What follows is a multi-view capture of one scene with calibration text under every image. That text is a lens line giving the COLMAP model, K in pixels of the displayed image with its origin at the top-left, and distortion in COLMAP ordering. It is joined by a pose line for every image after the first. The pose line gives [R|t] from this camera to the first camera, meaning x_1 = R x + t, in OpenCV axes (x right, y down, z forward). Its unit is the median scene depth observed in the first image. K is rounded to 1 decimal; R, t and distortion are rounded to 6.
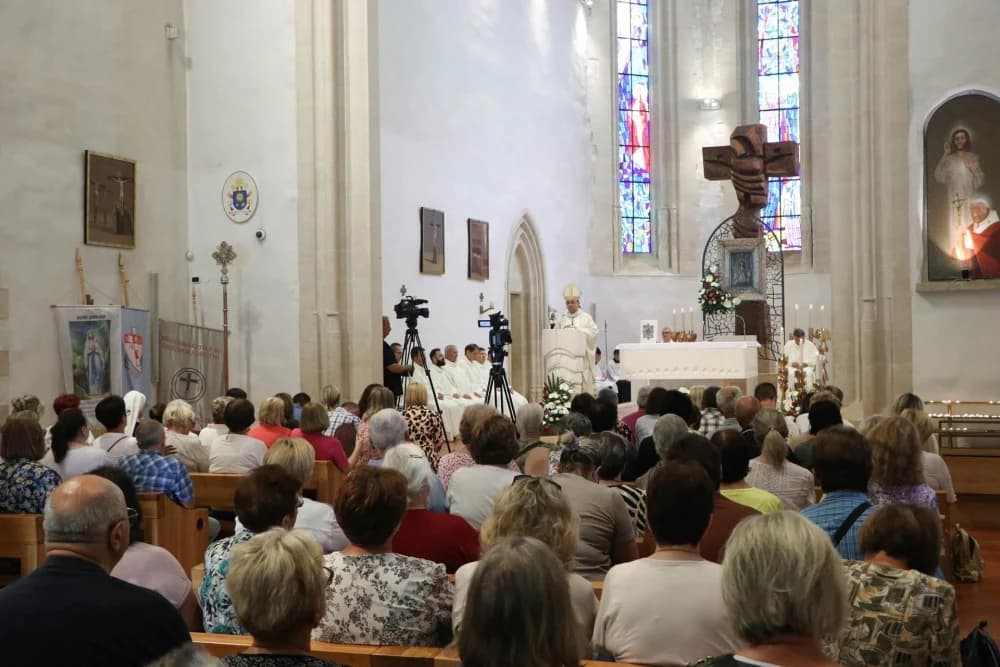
lens RADIAL K [[1326.7, 0, 500.0], [0, 1326.7, 333.5], [0, 0, 1]] dist [0.015413, 0.012899]
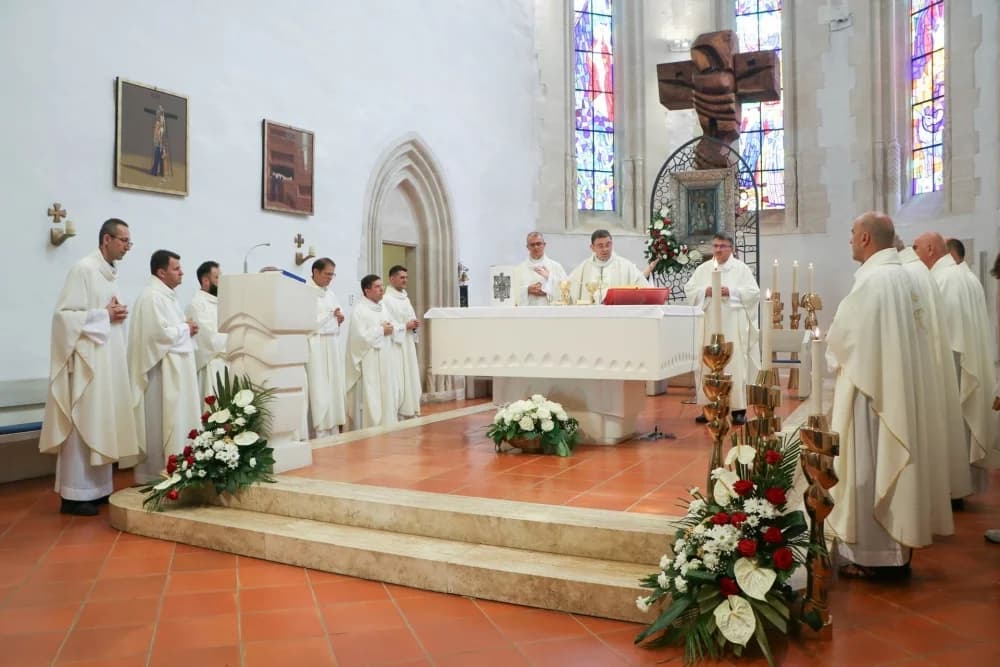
lens RADIAL K [[835.1, 0, 501.8], [0, 835.1, 345.1], [0, 0, 1]] dist [-0.199682, 0.174969]
pose [[0.993551, 0.012784, -0.112661, 0.119583], [-0.007968, 0.999039, 0.043095, 0.006255], [0.113103, -0.041920, 0.992699, 0.513378]]
